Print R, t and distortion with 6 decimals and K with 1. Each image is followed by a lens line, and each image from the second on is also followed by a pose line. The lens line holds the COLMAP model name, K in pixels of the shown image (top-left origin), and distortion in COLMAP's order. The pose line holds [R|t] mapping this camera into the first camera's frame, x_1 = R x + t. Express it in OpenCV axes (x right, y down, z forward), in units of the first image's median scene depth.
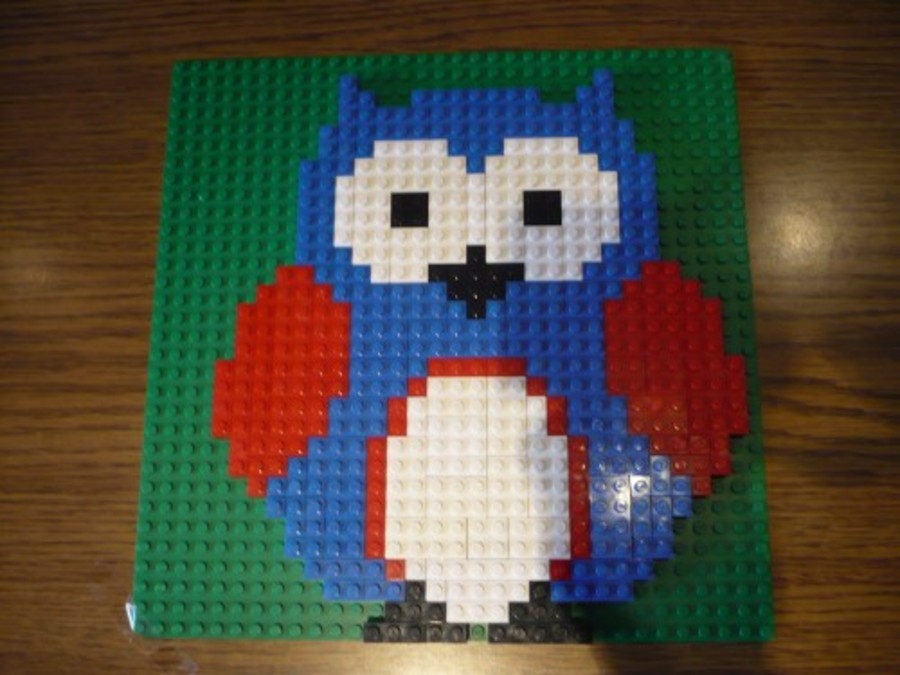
lens RADIAL K [[950.4, 0, 452.9], [0, 950.4, 340.4], [0, 0, 1]] dist [-0.076321, 0.001575]
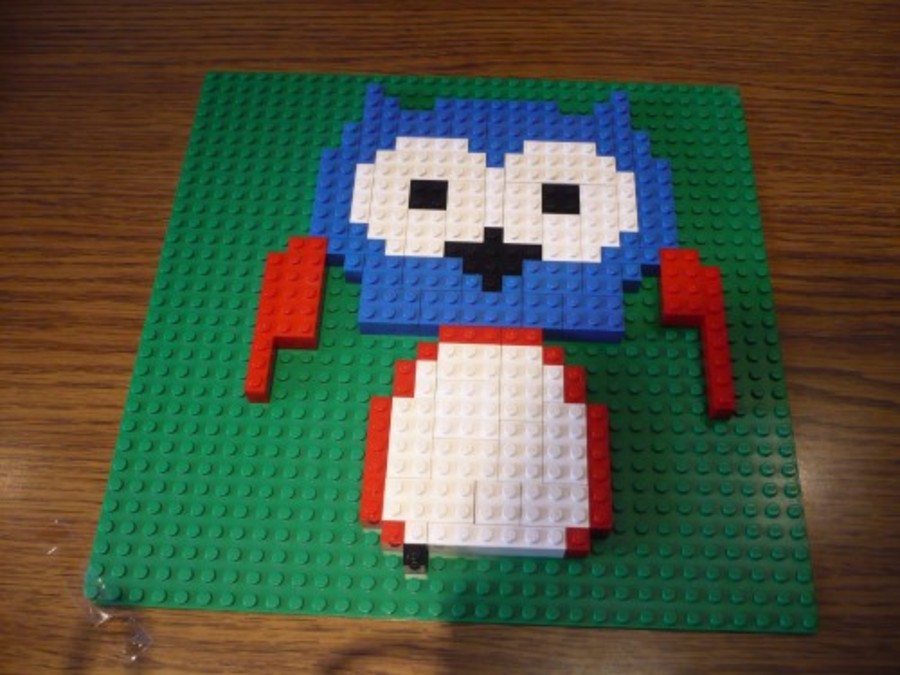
lens RADIAL K [[950.4, 0, 452.9], [0, 950.4, 340.4], [0, 0, 1]] dist [-0.076321, 0.001575]
pose [[0.998199, 0.057669, 0.016528, -0.027012], [-0.050339, 0.955055, -0.292122, 0.299354], [-0.032631, 0.290763, 0.956238, 0.087027]]
